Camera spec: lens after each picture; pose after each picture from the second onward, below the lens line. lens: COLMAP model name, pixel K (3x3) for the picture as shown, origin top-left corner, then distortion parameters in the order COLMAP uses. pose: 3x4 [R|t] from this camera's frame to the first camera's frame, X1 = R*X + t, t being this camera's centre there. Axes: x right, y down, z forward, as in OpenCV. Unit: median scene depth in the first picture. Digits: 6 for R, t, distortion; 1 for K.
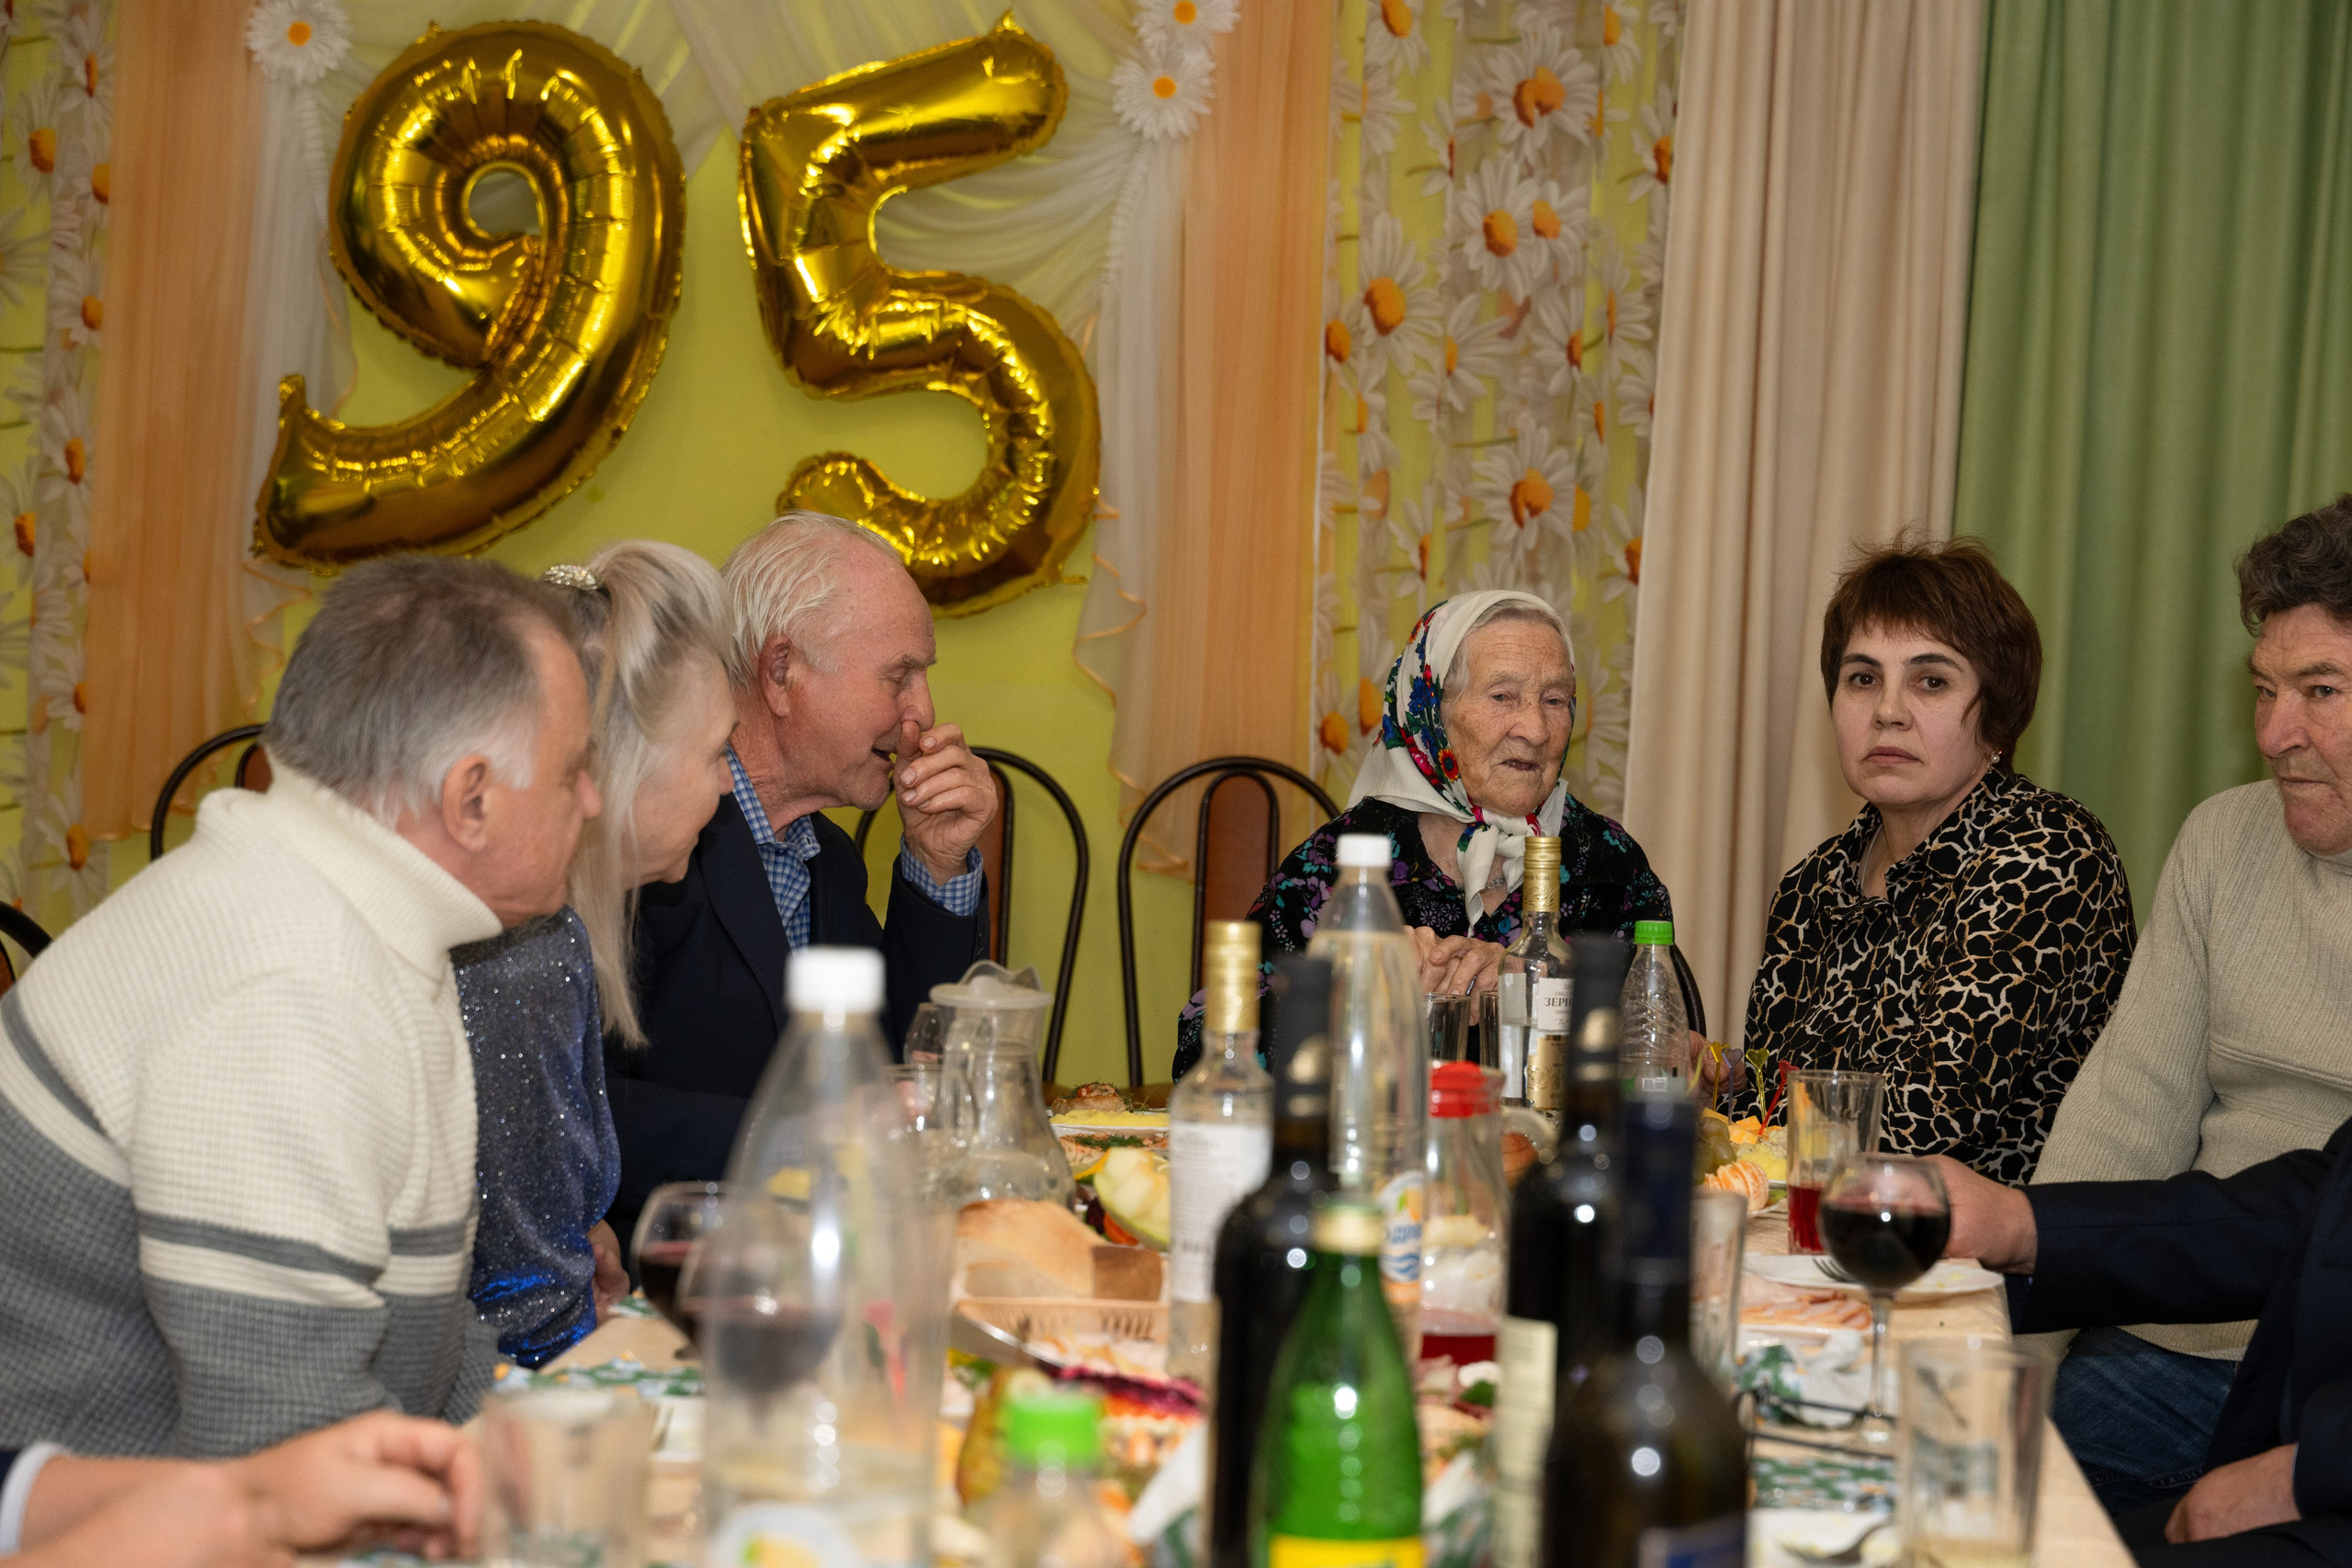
lens RADIAL K [[5016.0, 0, 1157.2], [0, 5016.0, 789.1], [0, 0, 1]] dist [0.015774, -0.442431]
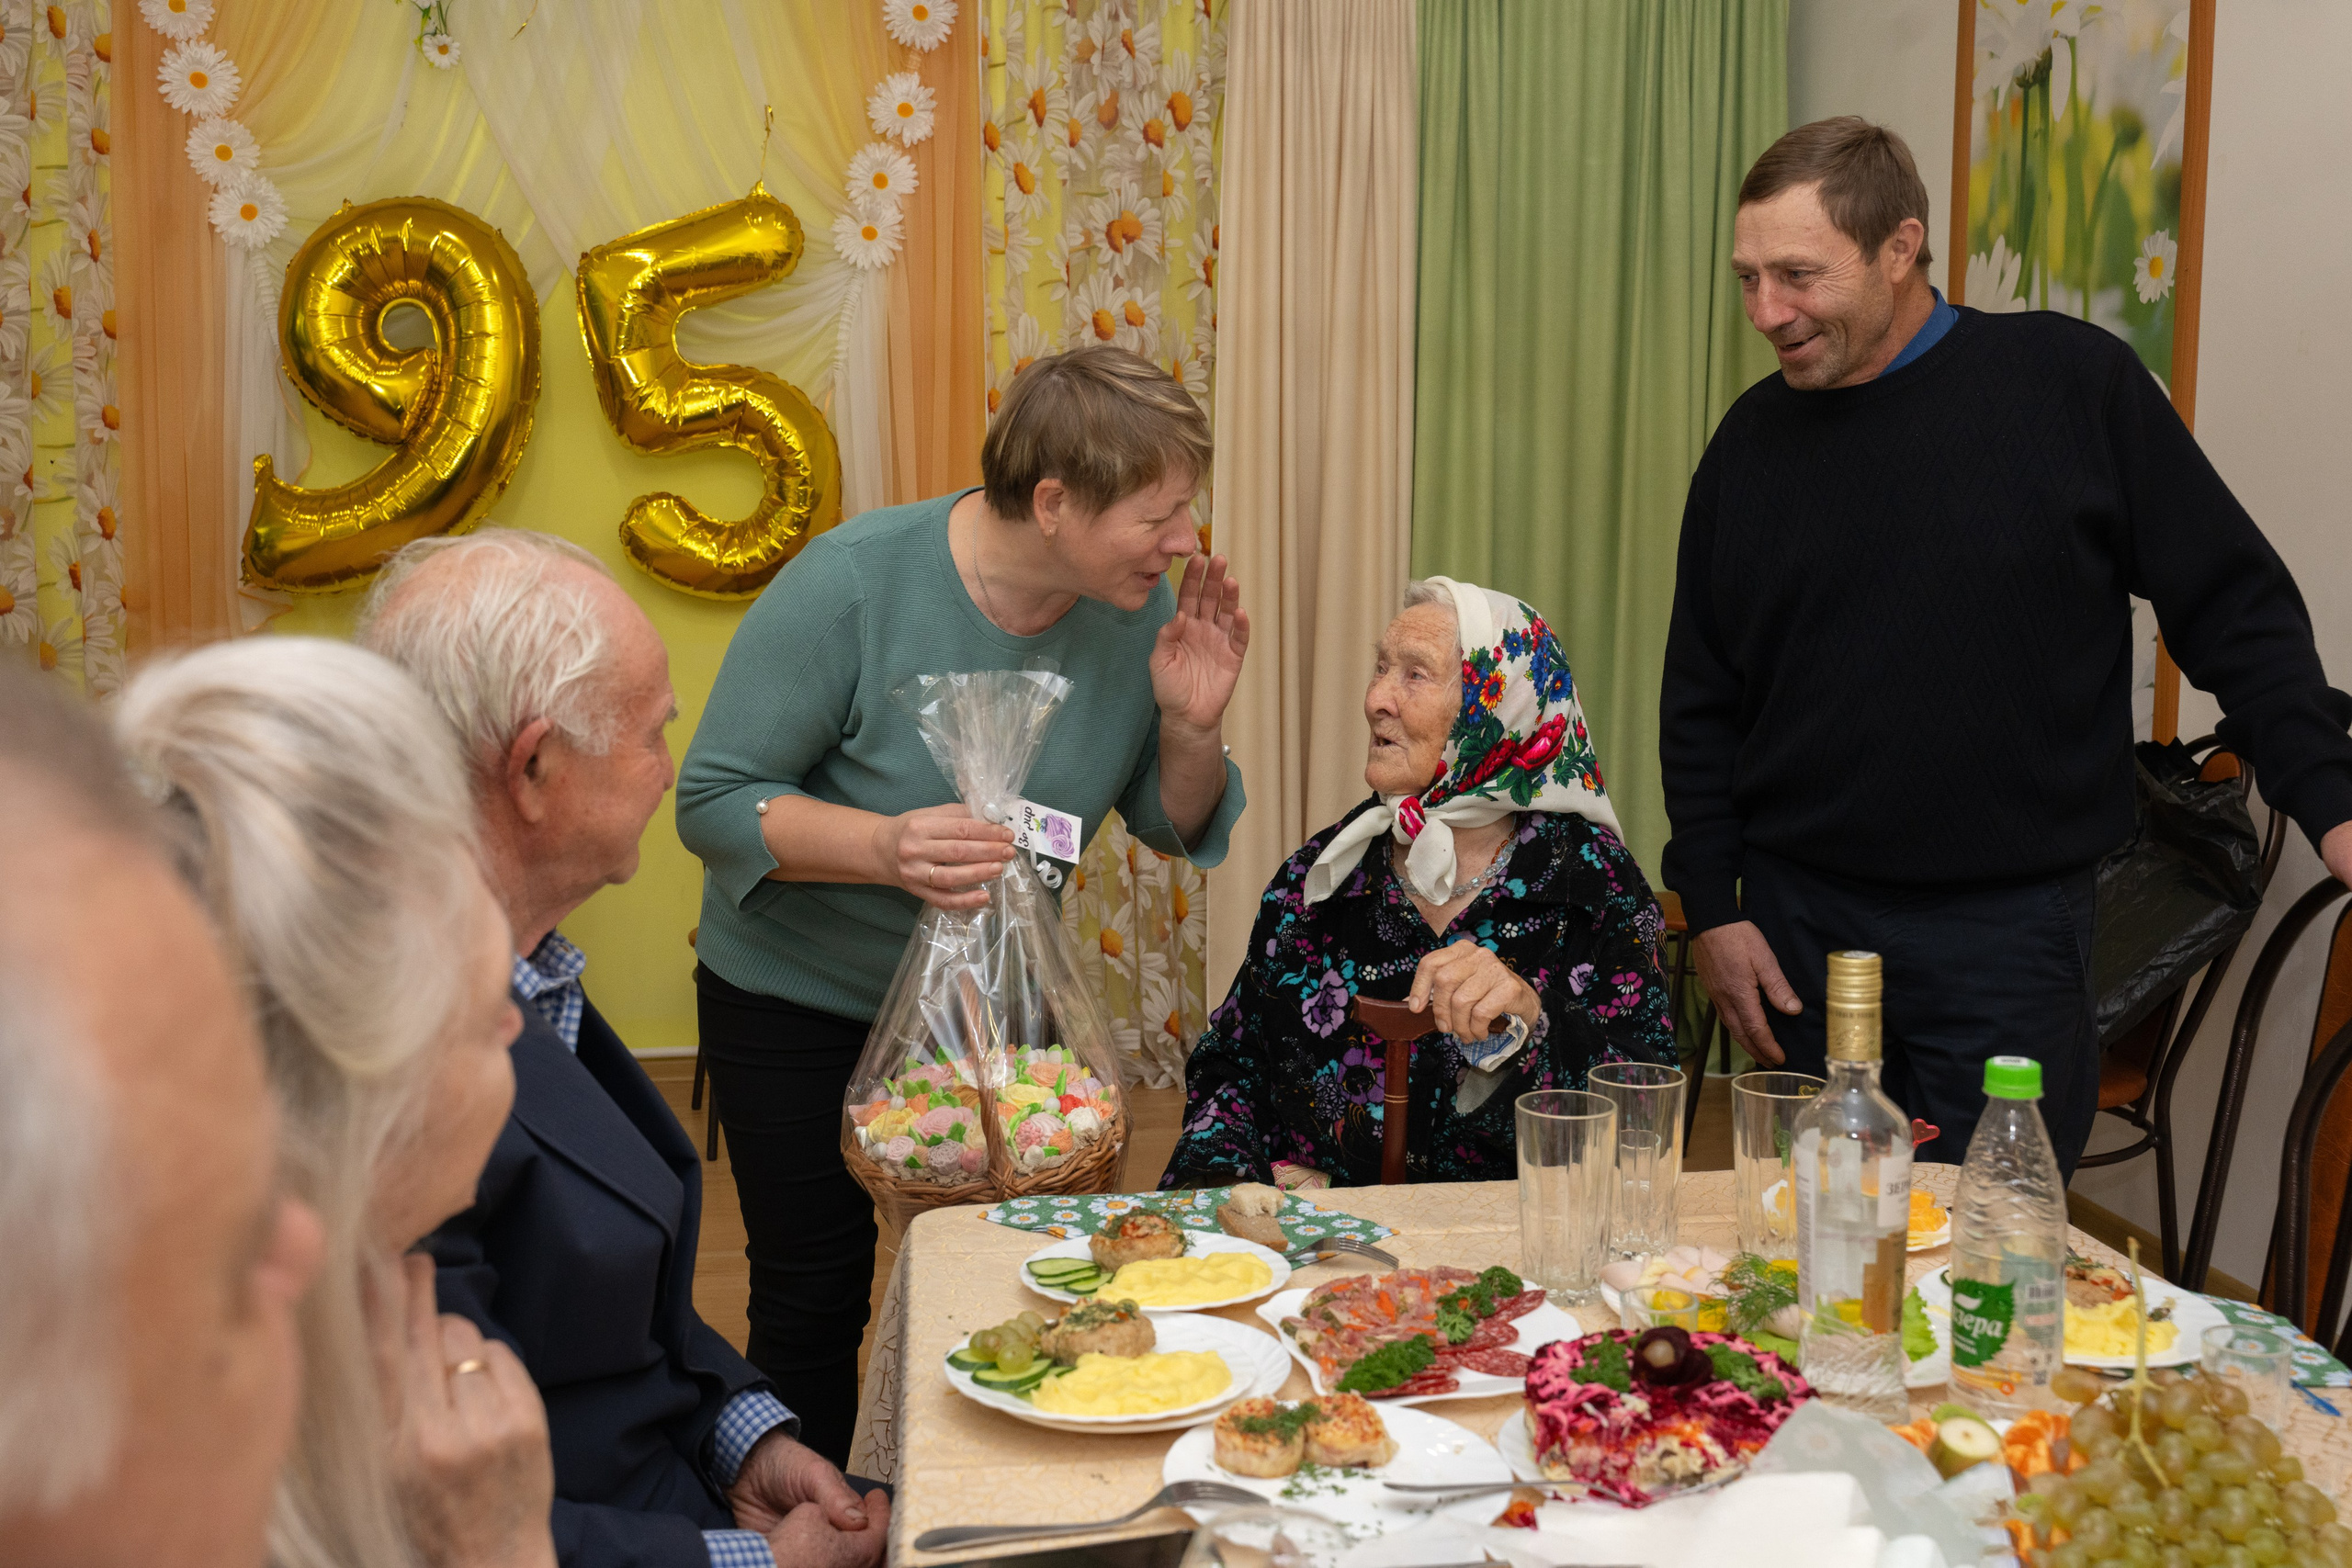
lens RADIAL K [[2074.3, 0, 1117.6], [0, 2074.3, 751.5], [0, 0, 1]] dist [0.000598, -0.000362]
pose [[0.983141, -0.066680, 0.170257, -0.040869], [0.056870, 0.996463, 0.061864, -0.021942], [-0.173780, -0.051139, 0.983456, 0.382664]]
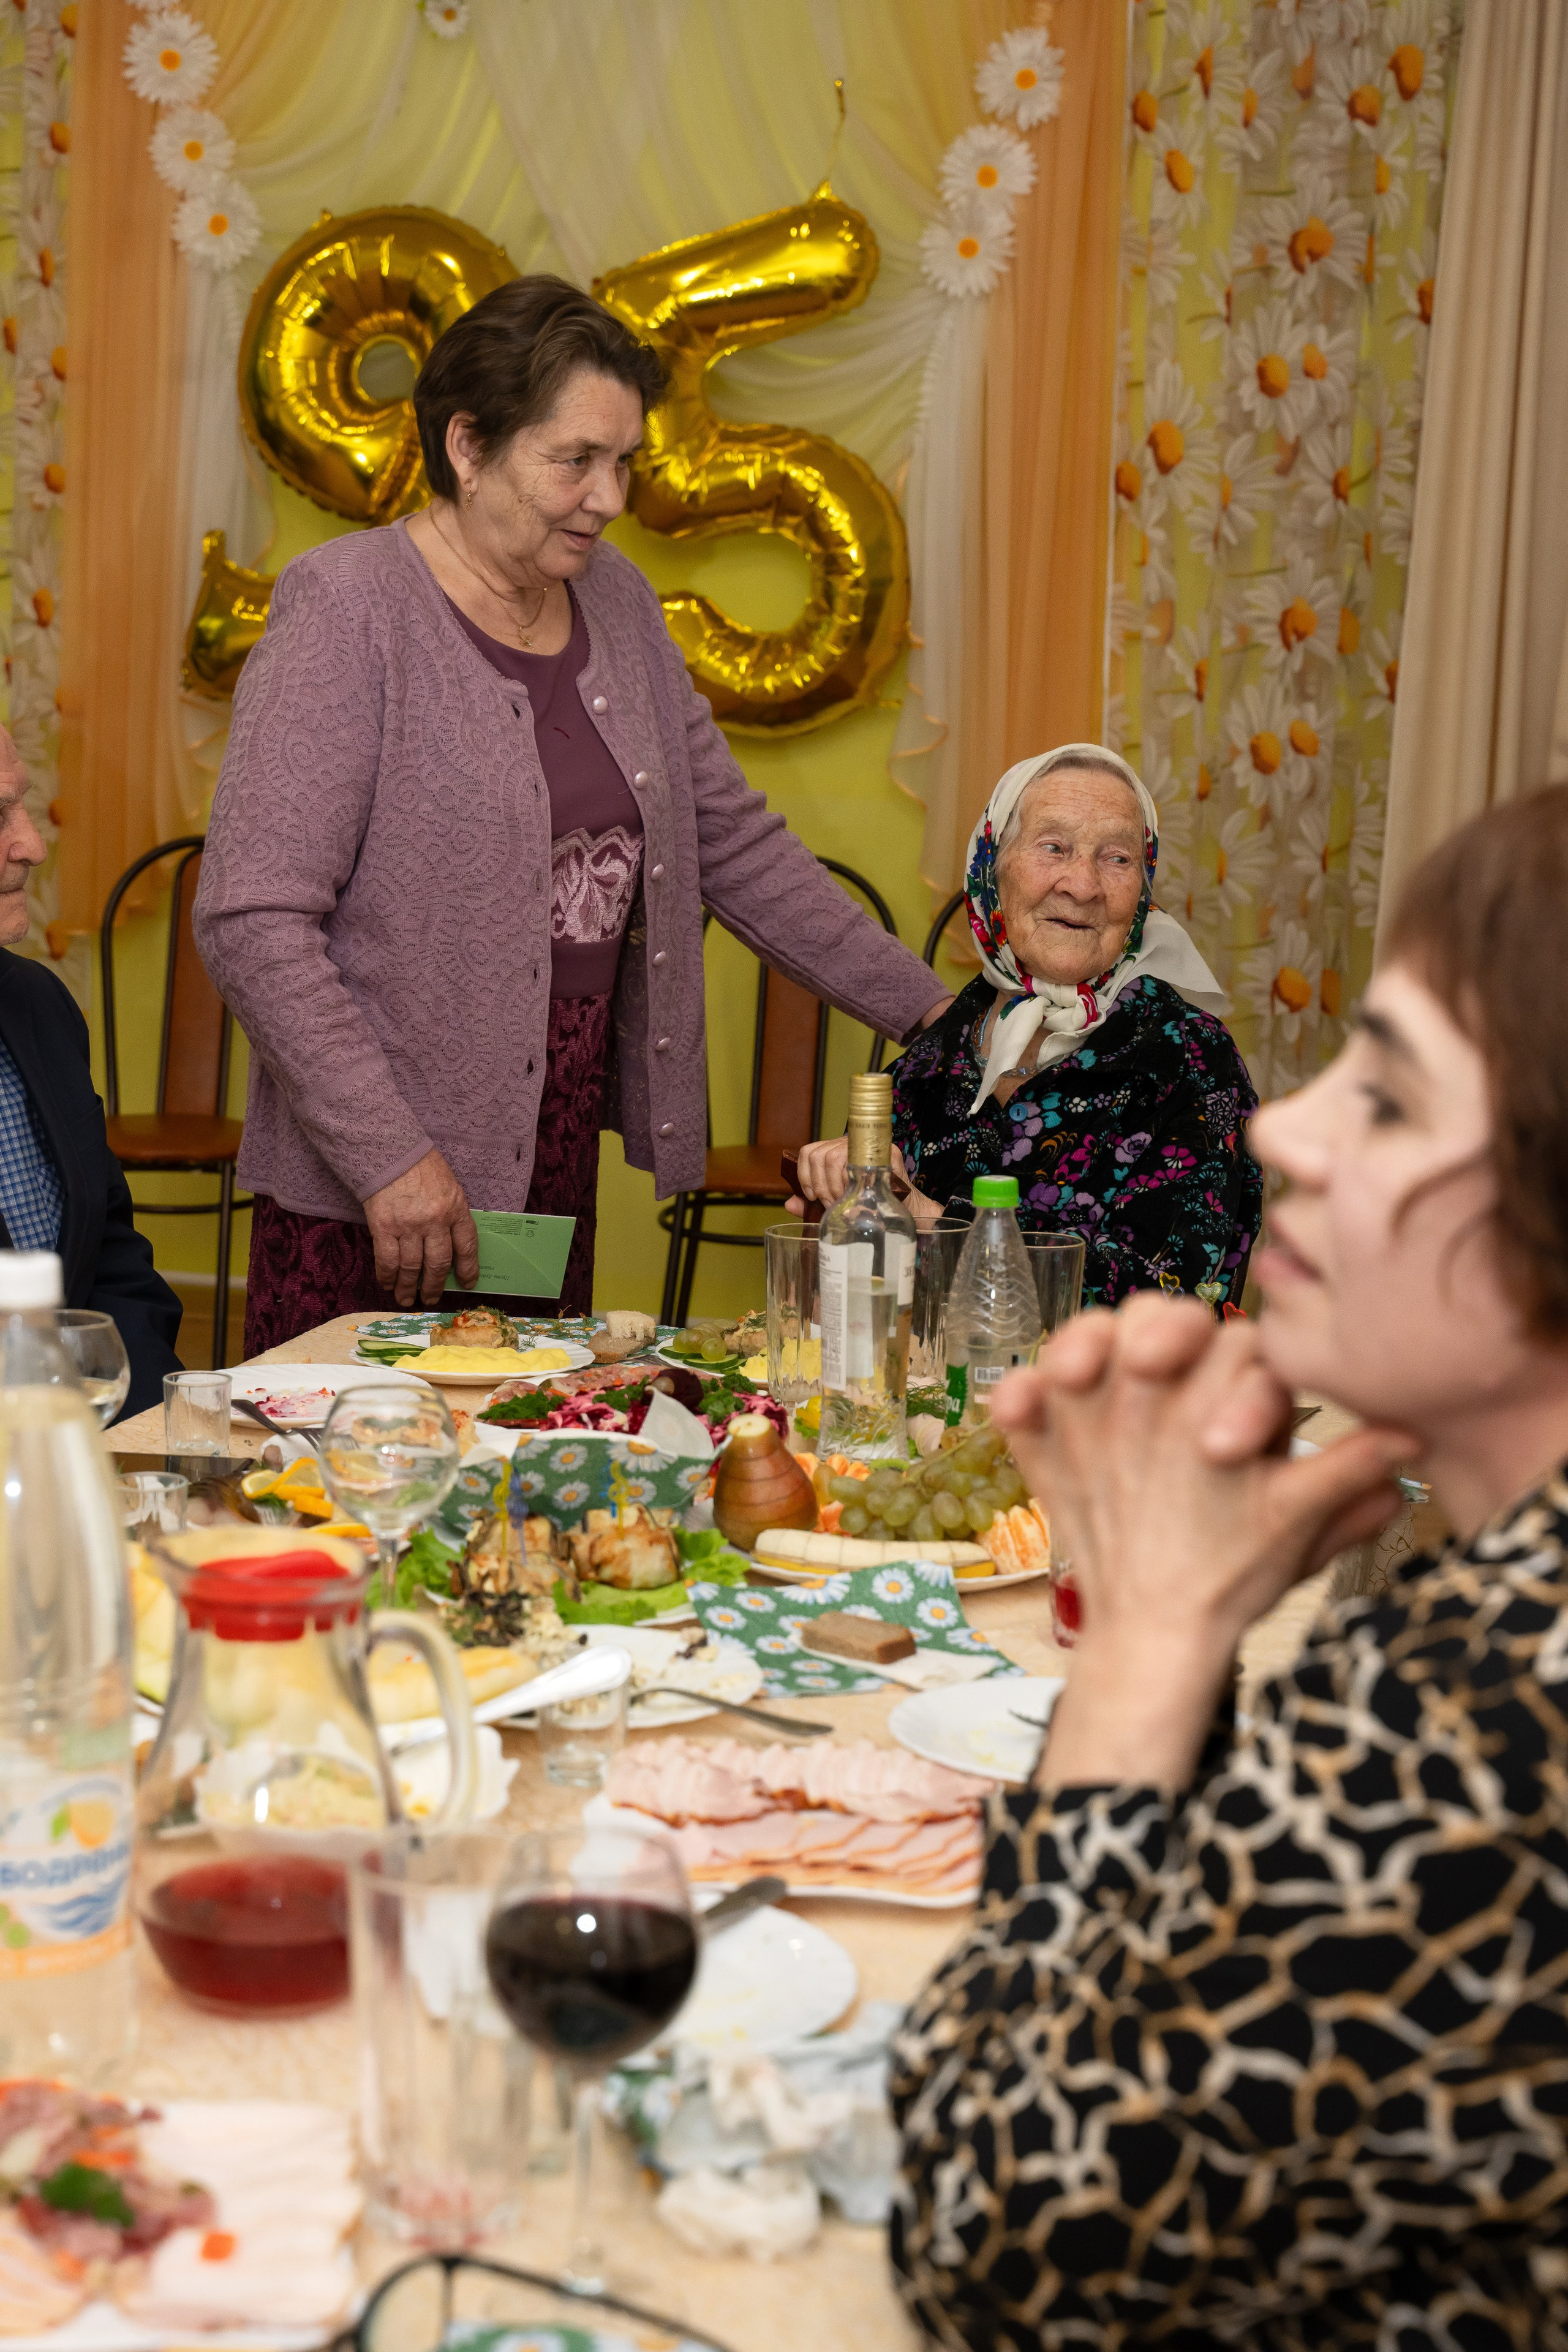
lens RADIAL K [[3457.7, 0, 749.9], [0, 3457.7, 1184.4], [0, 0, 1]] dist [0.013294, -0.059334]
pose [[0.986462, 0.012361, -0.163526, 0.080610], [0.005266, 0.994254, 0.106921, -0.017996], [0.163907, -0.106334, 0.980728, 0.231903]]
